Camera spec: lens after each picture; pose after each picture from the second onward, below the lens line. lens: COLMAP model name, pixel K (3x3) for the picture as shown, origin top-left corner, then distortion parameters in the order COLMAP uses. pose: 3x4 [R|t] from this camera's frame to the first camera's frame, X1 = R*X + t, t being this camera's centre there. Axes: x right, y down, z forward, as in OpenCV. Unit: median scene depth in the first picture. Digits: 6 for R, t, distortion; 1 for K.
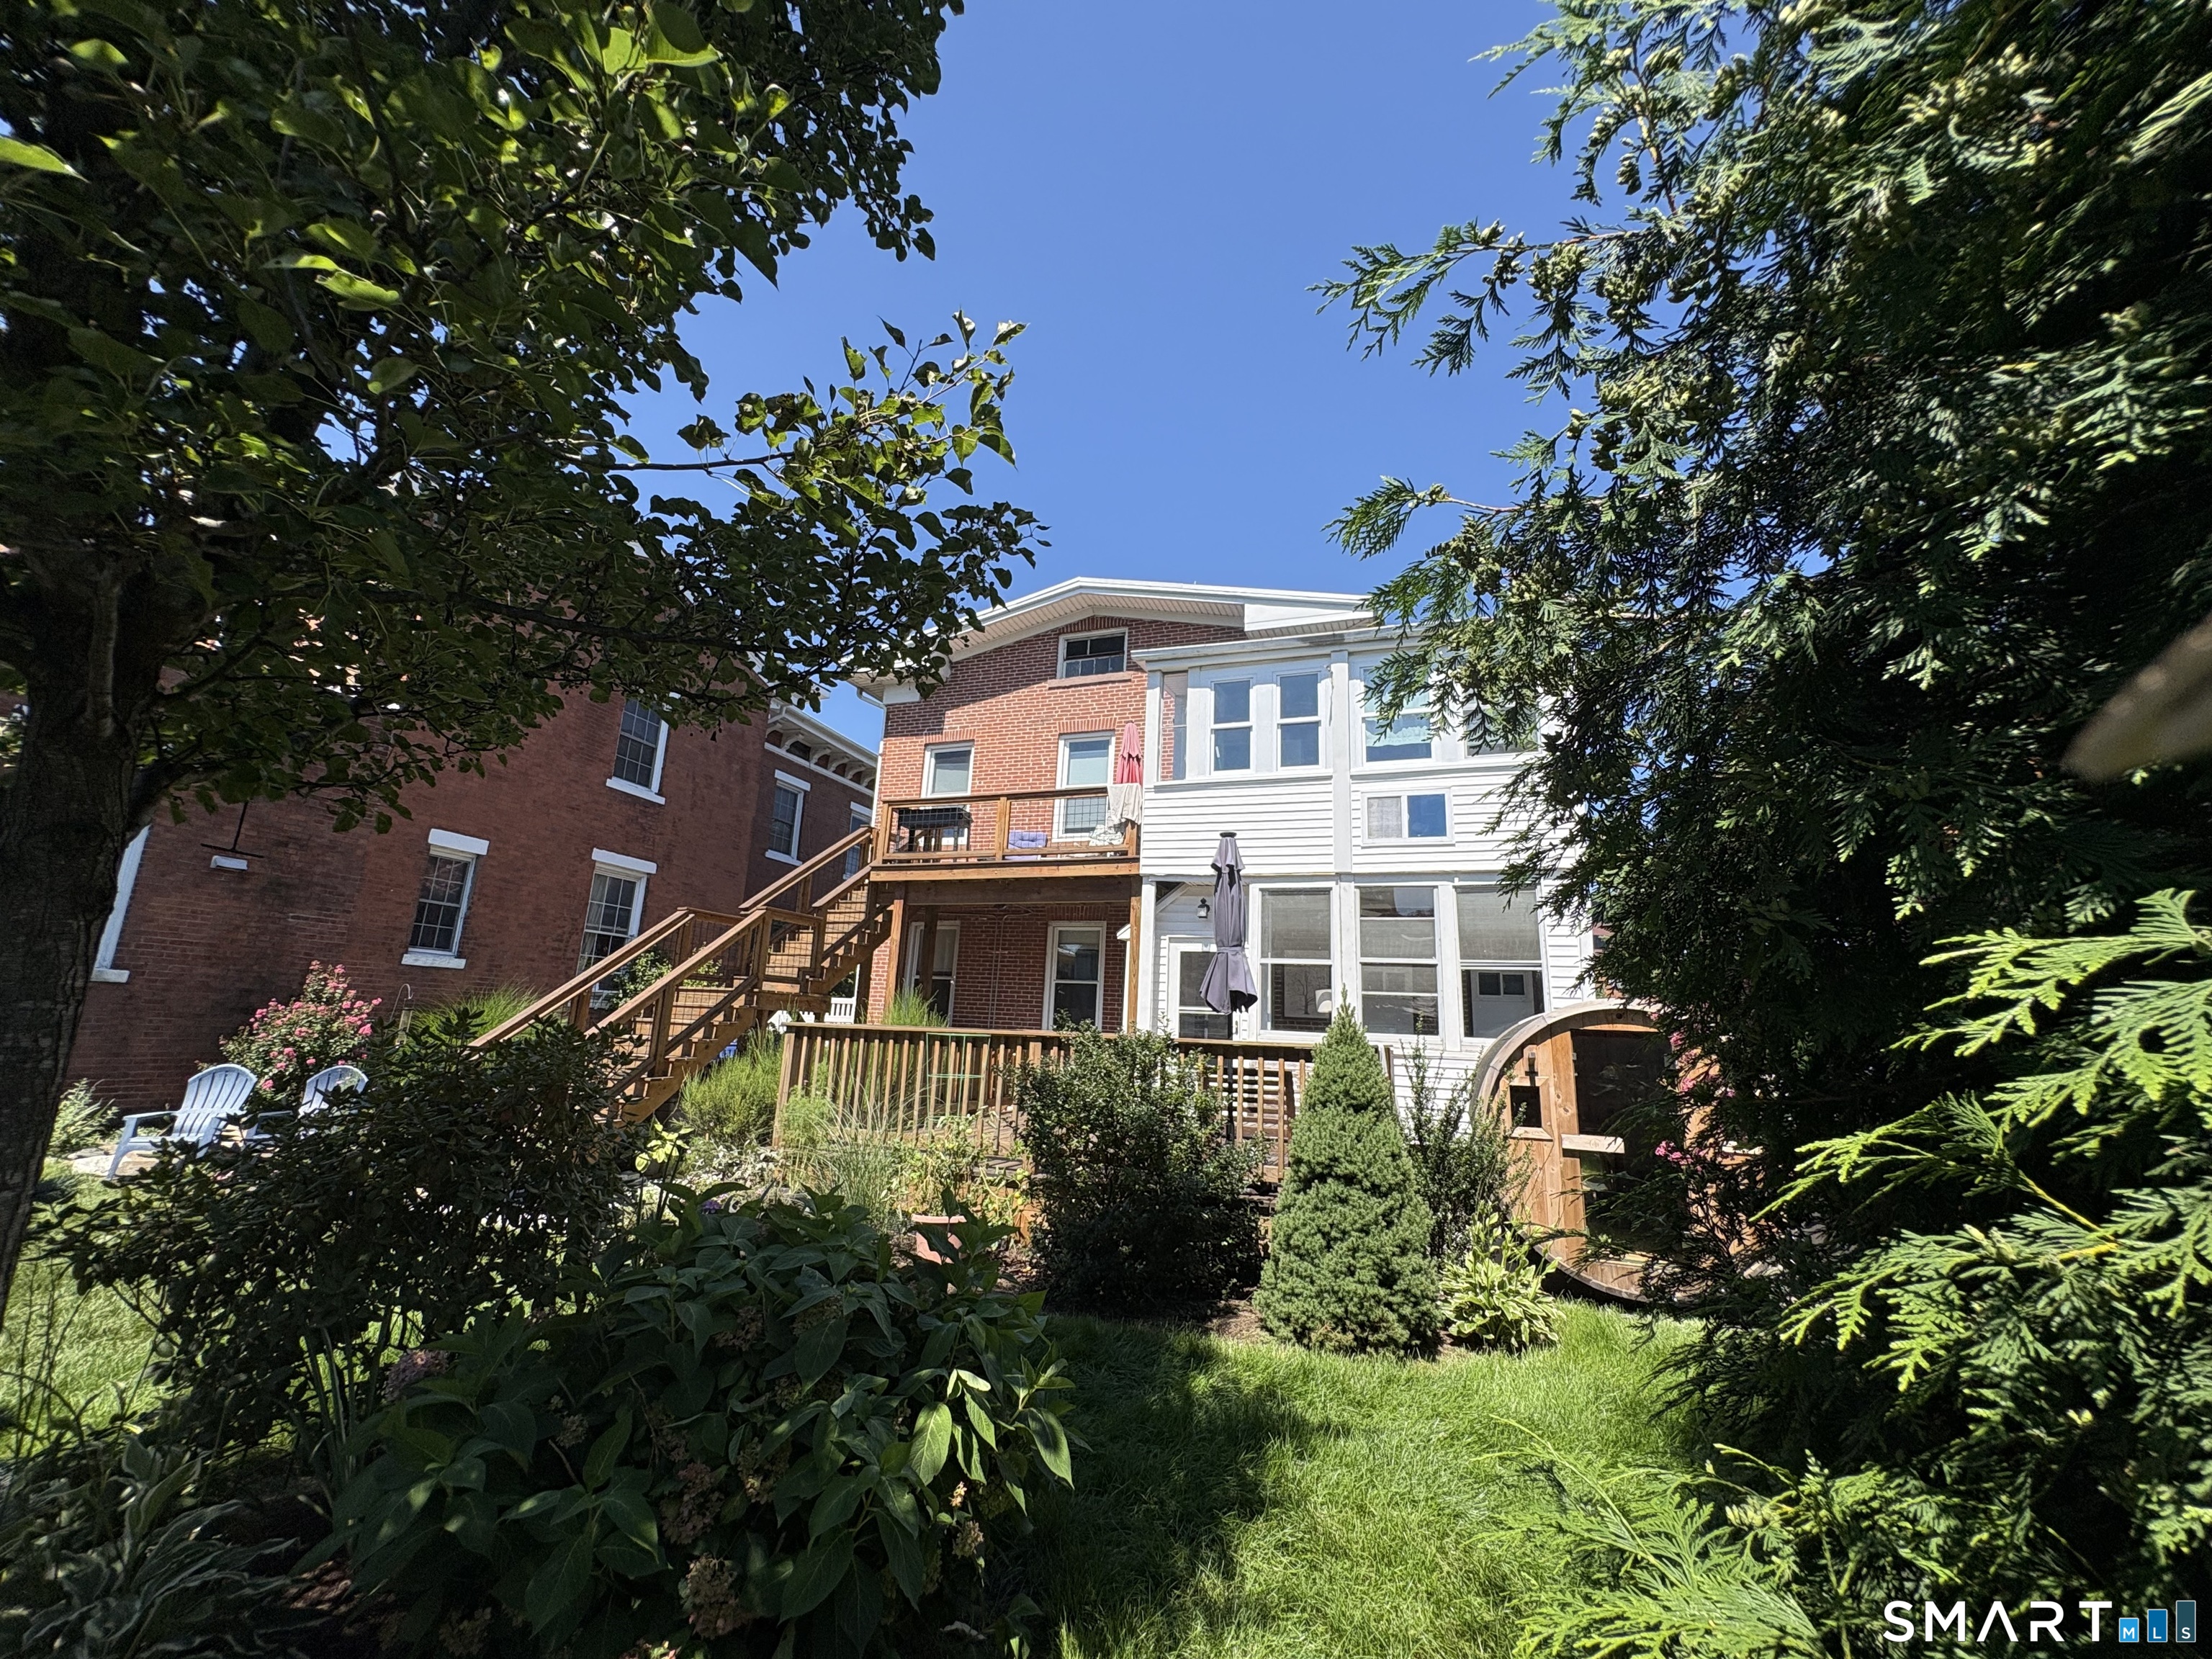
lens RADIAL K [[882.2, 0, 1105.2], [0, 882.2, 814.6], [0, 0, 1]] dist [0.000823, 0.000752]
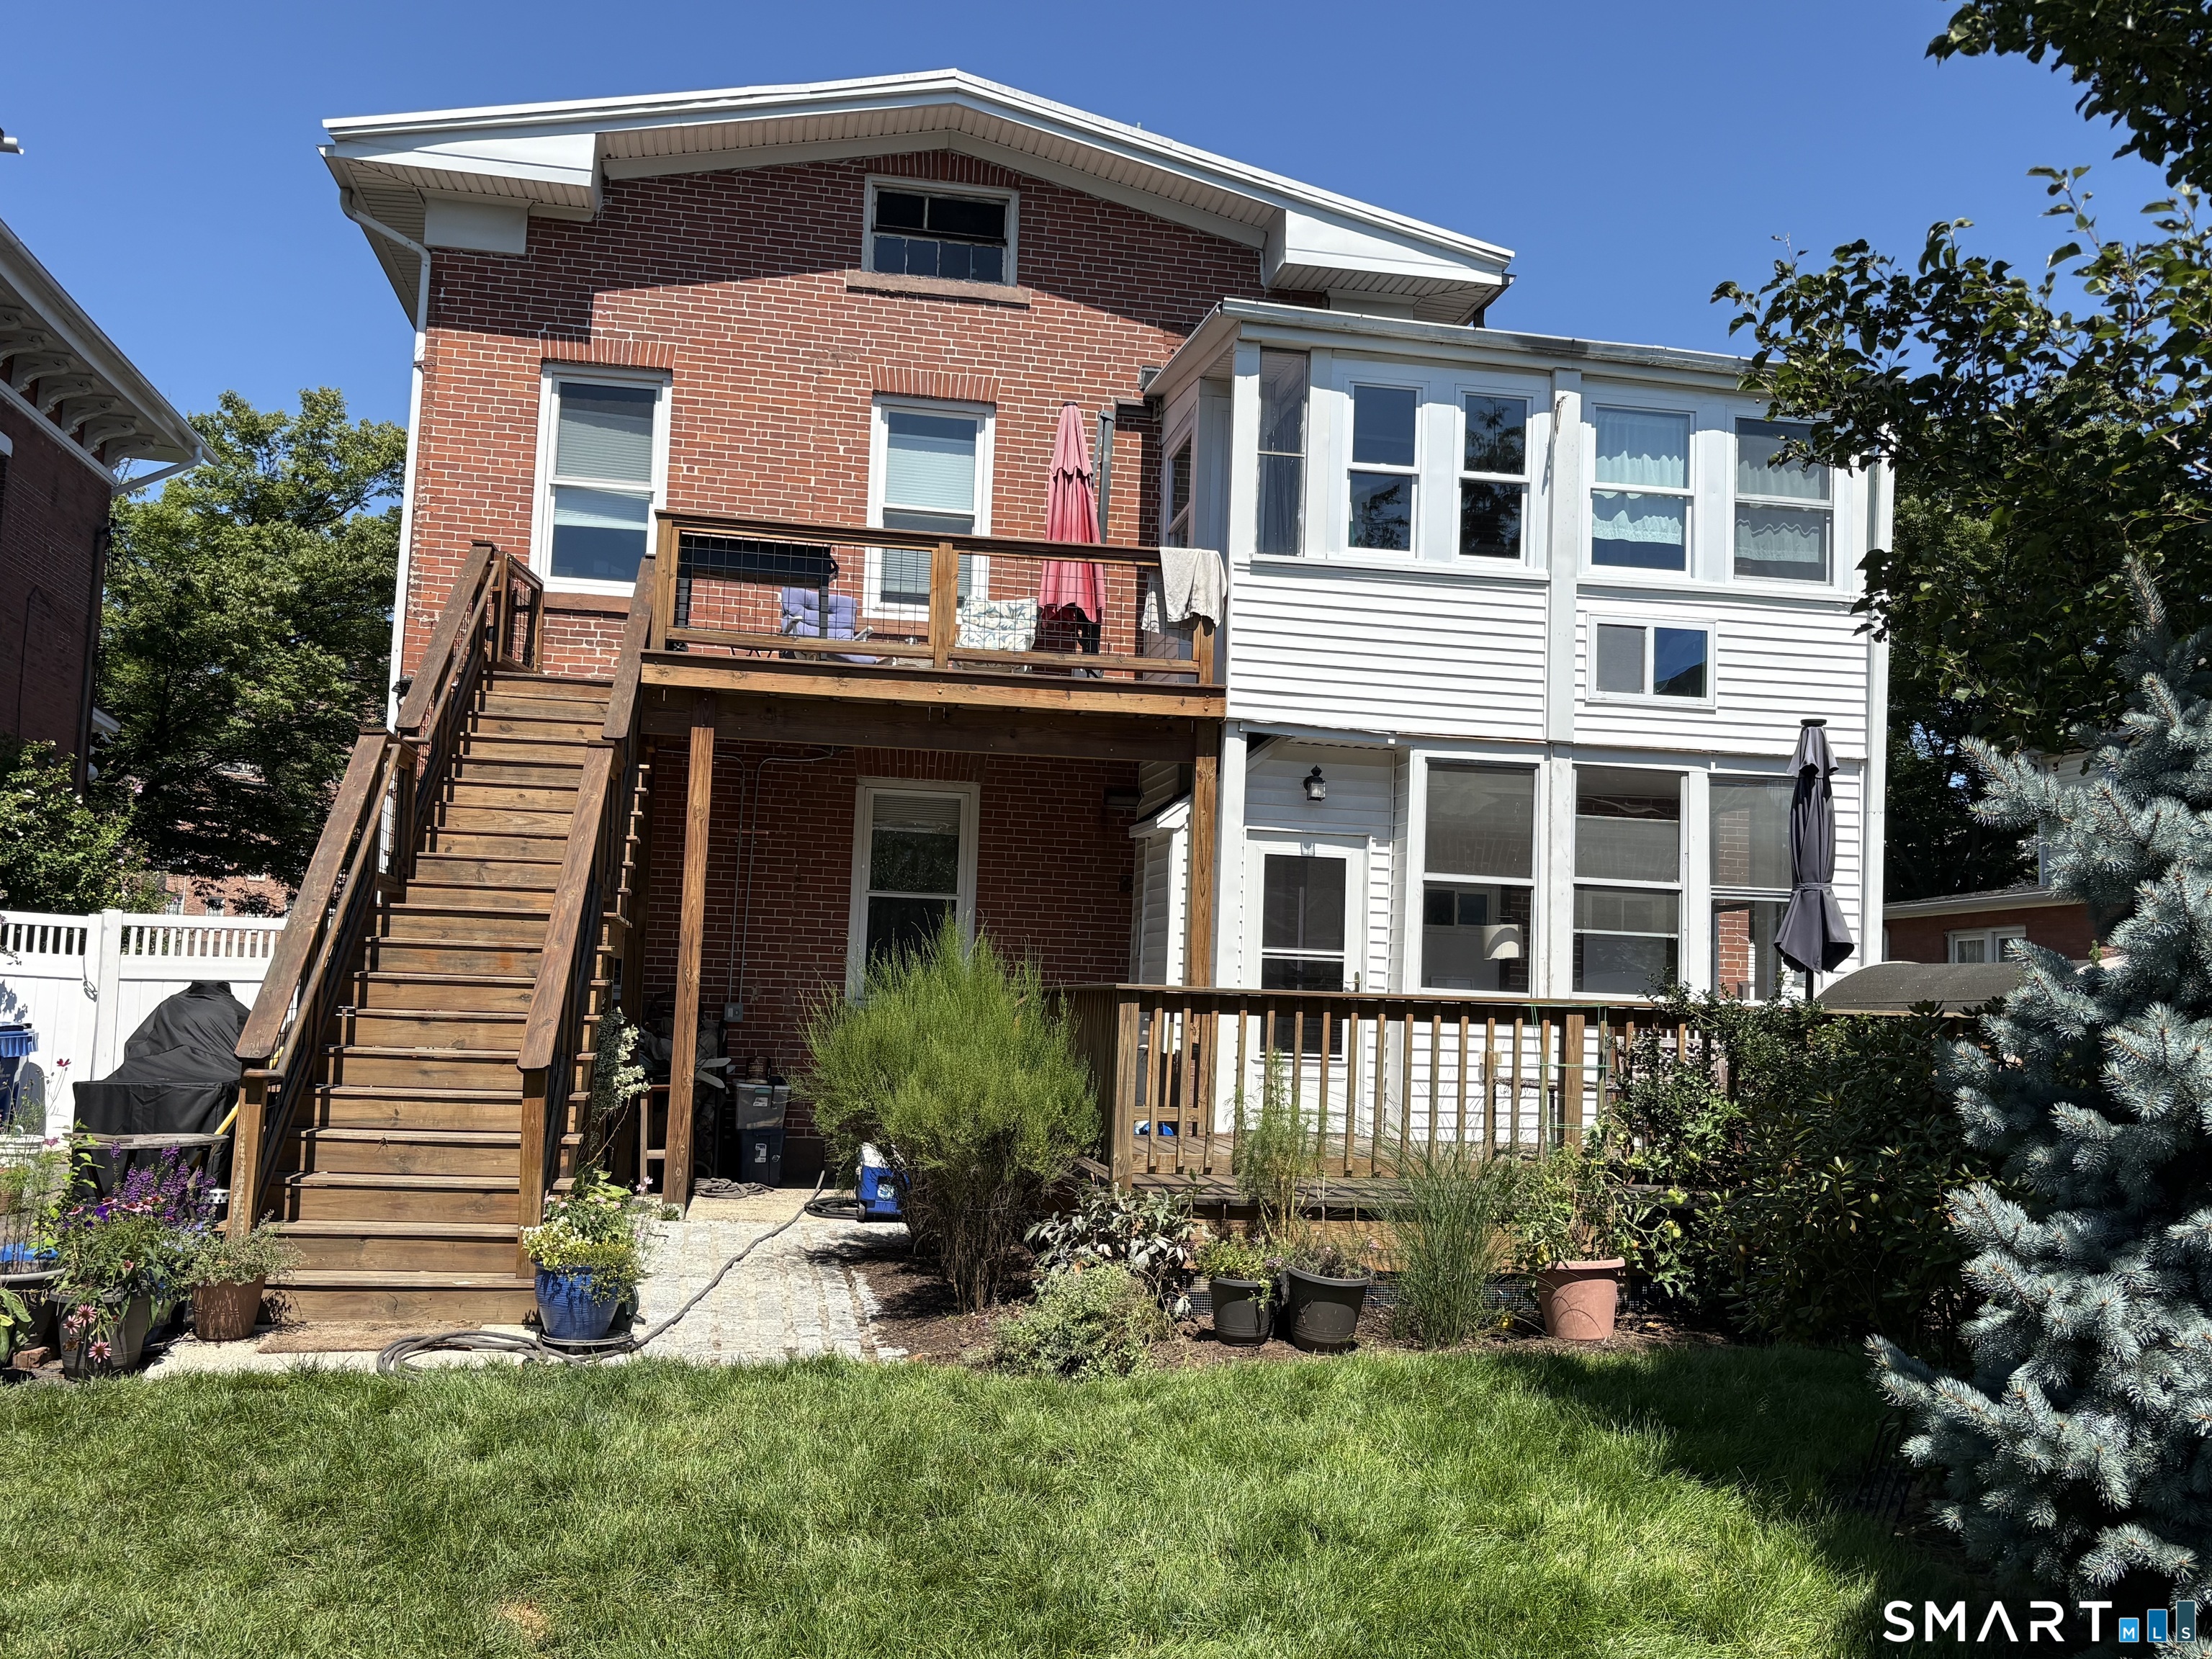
lens RADIAL K [[1995.4, 0, 1107.3], [0, 1995.4, 842.4], [0, 0, 1]] dist [0.045796, -0.032389]
pose [[0.862855, 0.030322, 0.504540, -0.664345], [-0.117346, 0.982943, 0.141609, -0.025569], [-0.491641, -0.181393, 0.851696, -0.062400]]
